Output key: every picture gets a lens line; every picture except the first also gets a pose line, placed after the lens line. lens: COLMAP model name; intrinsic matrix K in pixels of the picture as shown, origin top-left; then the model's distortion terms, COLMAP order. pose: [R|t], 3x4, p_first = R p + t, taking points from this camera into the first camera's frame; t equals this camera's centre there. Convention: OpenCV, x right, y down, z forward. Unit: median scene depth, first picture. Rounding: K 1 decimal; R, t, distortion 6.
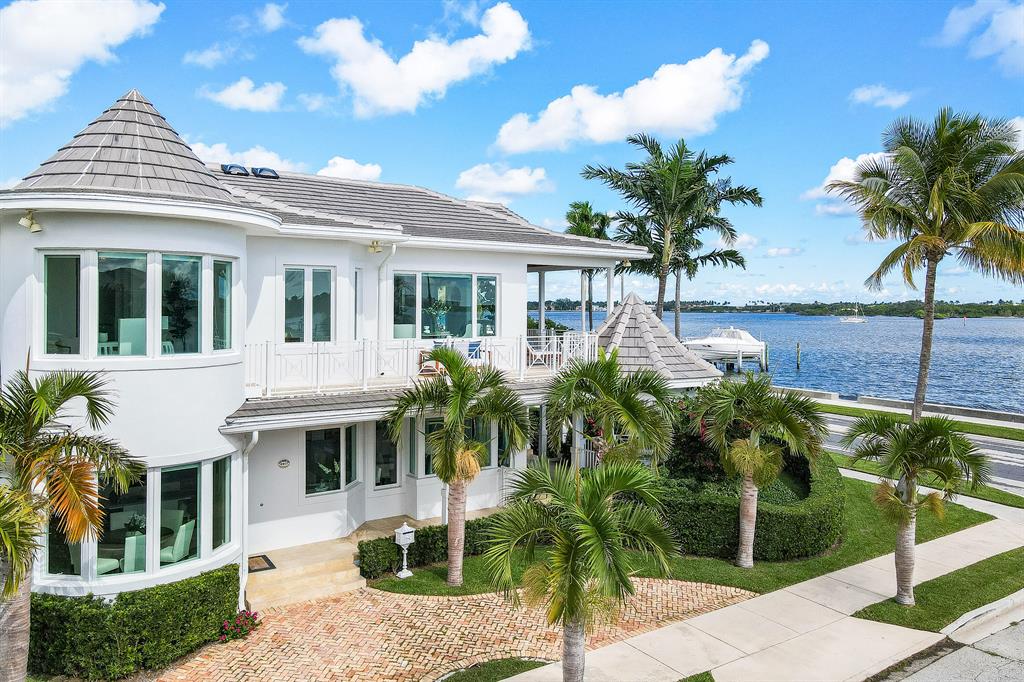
lens RADIAL K [[739.5, 0, 512.0], [0, 739.5, 341.0], [0, 0, 1]] dist [-0.024685, 0.003044]
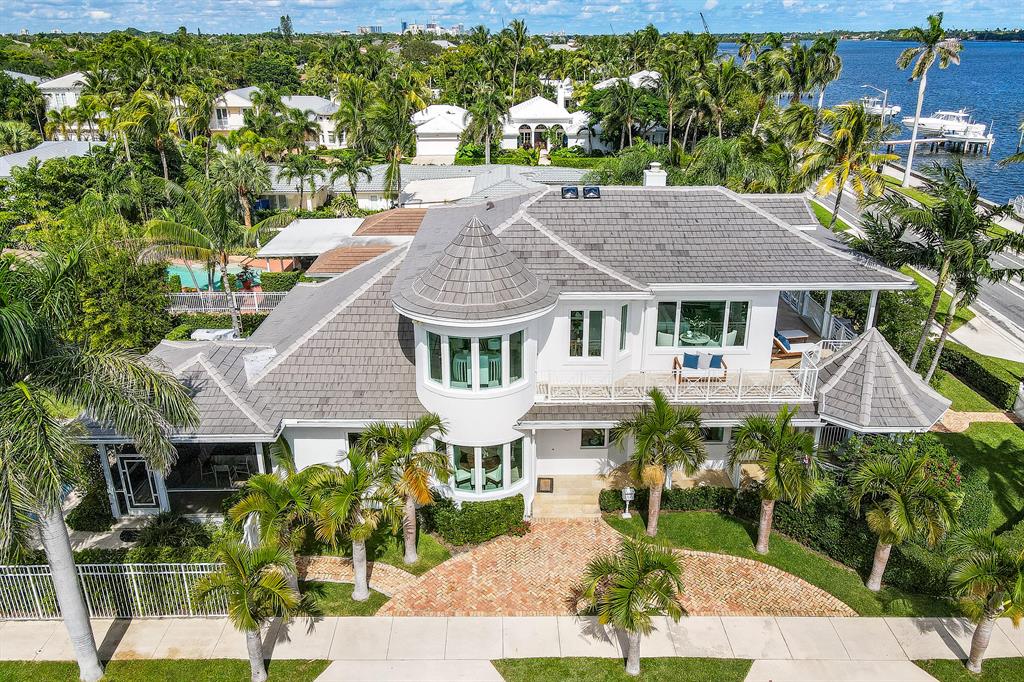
lens RADIAL K [[739.5, 0, 512.0], [0, 739.5, 341.0], [0, 0, 1]] dist [-0.024685, 0.003044]
pose [[0.806157, 0.191132, -0.559982, 0.519299], [0.014090, 0.939922, 0.341098, -0.637290], [0.591534, -0.282869, 0.755032, -0.258797]]
